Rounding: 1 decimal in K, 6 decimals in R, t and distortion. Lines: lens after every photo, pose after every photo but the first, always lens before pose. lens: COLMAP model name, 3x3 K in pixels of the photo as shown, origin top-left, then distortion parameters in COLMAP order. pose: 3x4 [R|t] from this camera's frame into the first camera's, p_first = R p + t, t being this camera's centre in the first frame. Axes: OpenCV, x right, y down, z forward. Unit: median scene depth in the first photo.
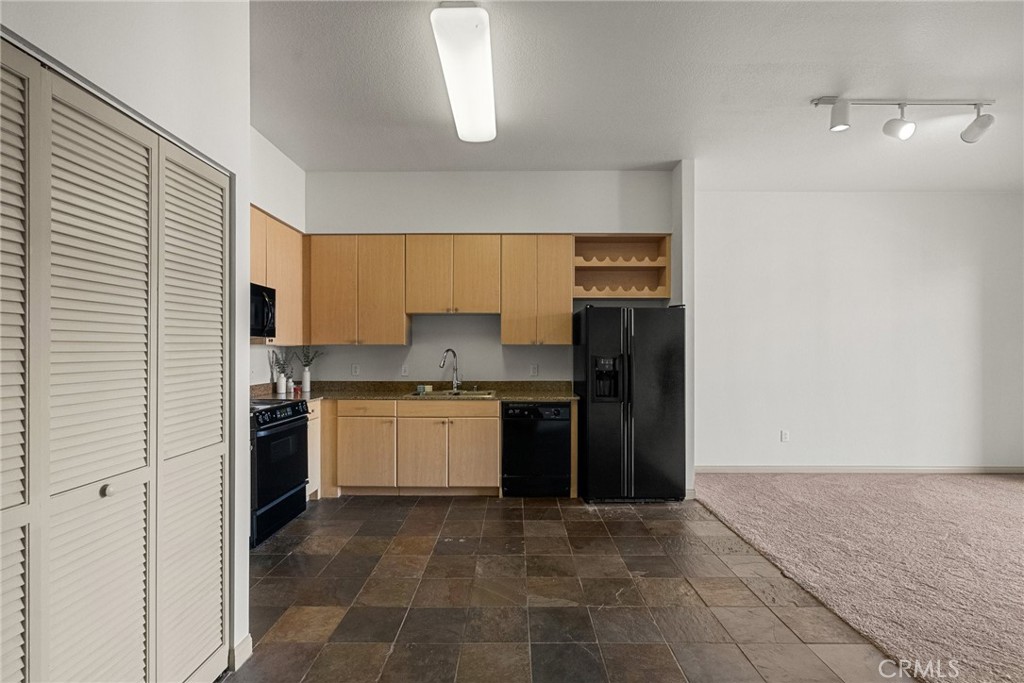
lens RADIAL K [[468.0, 0, 508.6], [0, 468.0, 351.6], [0, 0, 1]] dist [-0.003140, 0.003340]
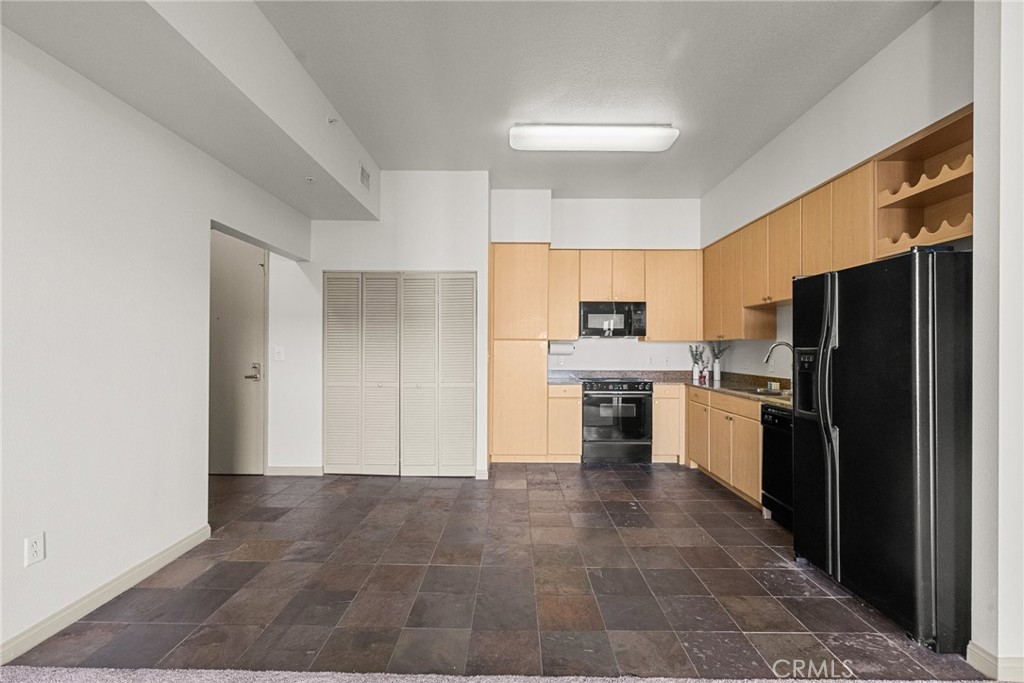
lens RADIAL K [[468.0, 0, 509.3], [0, 468.0, 345.5], [0, 0, 1]] dist [-0.003140, 0.003340]
pose [[-0.007339, -0.006858, -0.999950, 0.837087], [-0.002735, 0.999973, -0.006838, 0.008648], [0.999969, 0.002685, -0.007357, 0.550034]]
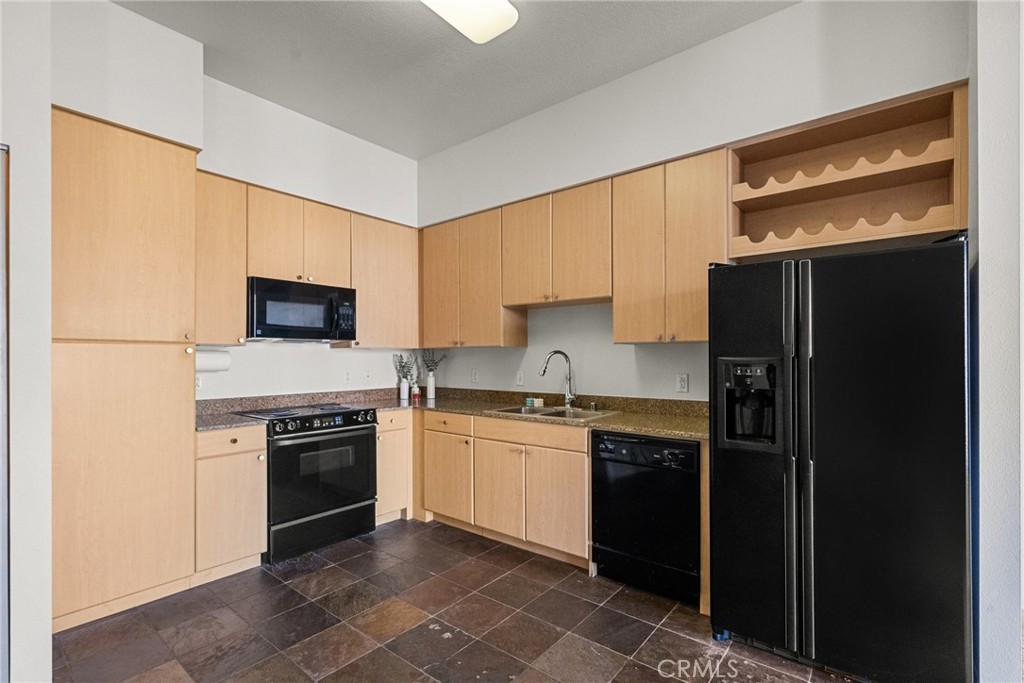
lens RADIAL K [[468.0, 0, 512.1], [0, 468.0, 355.7], [0, 0, 1]] dist [-0.003140, 0.003340]
pose [[0.781051, -0.005472, -0.624443, 0.309196], [0.004101, 0.999985, -0.003633, 0.005348], [0.624453, 0.000276, 0.781062, 0.421887]]
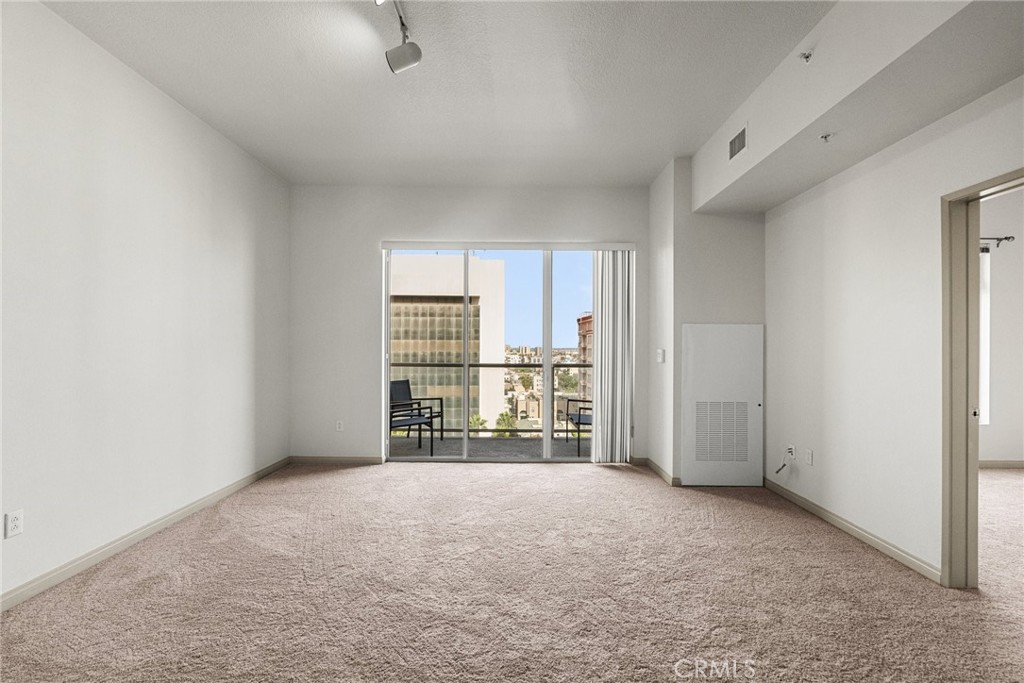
lens RADIAL K [[468.0, 0, 512.6], [0, 468.0, 343.0], [0, 0, 1]] dist [-0.003140, 0.003340]
pose [[0.002348, 0.006973, 0.999973, 0.164013], [-0.002208, 0.999973, -0.006968, 0.008781], [-0.999995, -0.002191, 0.002364, 0.624385]]
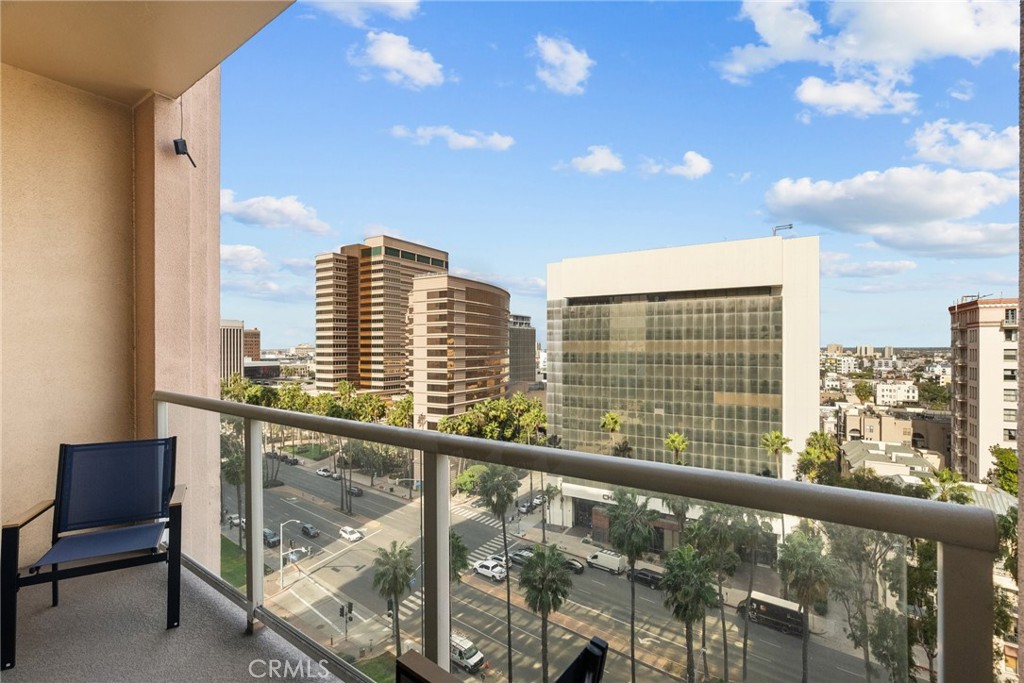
lens RADIAL K [[468.0, 0, 511.7], [0, 468.0, 349.2], [0, 0, 1]] dist [-0.003140, 0.003340]
pose [[0.584005, -0.005894, 0.811728, 1.558429], [0.002270, 0.999982, 0.005628, -0.004183], [-0.811747, -0.001444, 0.584008, 0.217635]]
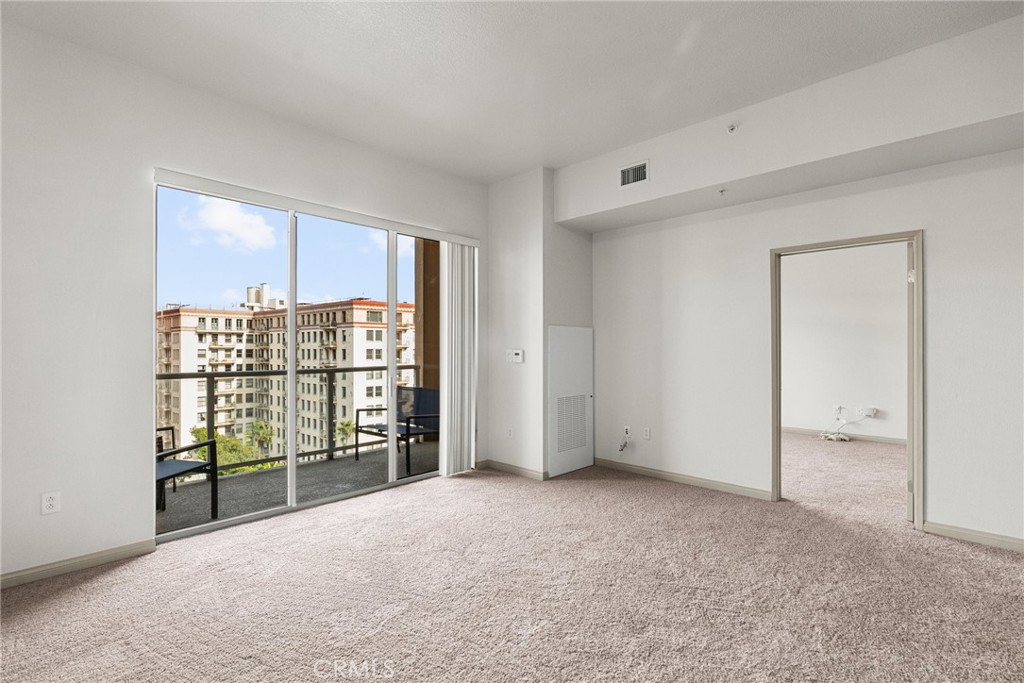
lens RADIAL K [[468.0, 0, 513.7], [0, 468.0, 347.5], [0, 0, 1]] dist [-0.003140, 0.003340]
pose [[-0.720825, -0.001313, 0.693115, 0.498013], [0.000538, 0.999997, 0.002454, 0.006125], [-0.693116, 0.002141, -0.720822, 1.101528]]
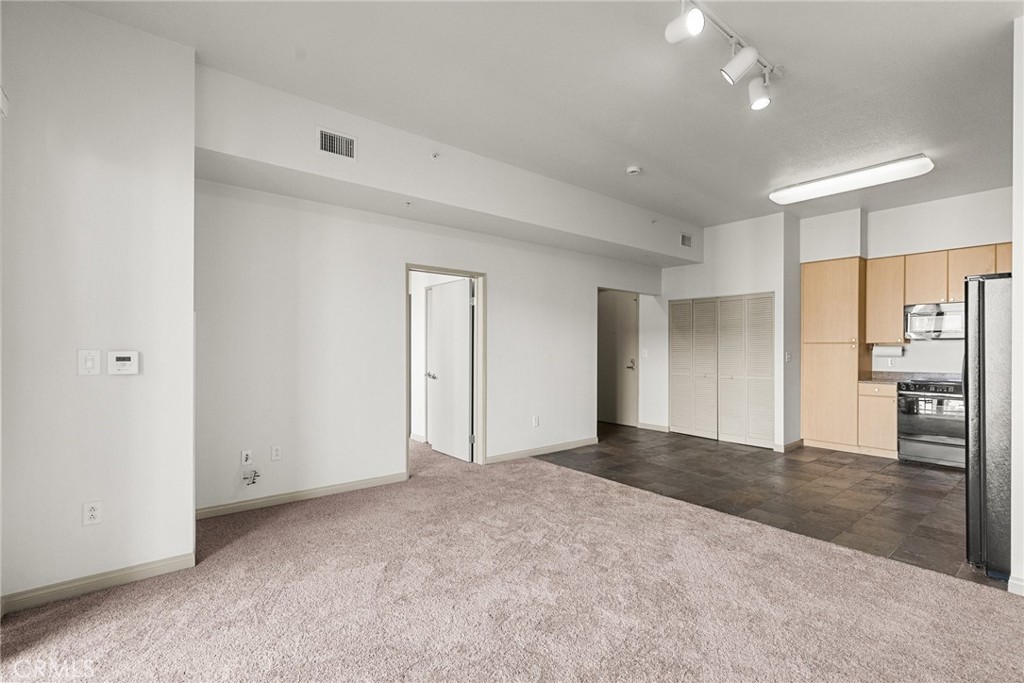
lens RADIAL K [[468.0, 0, 509.1], [0, 468.0, 355.4], [0, 0, 1]] dist [-0.003140, 0.003340]
pose [[-0.775339, 0.003341, -0.631536, 1.272236], [-0.005035, 0.999922, 0.011471, 0.010488], [0.631525, 0.012074, -0.775262, 1.062140]]
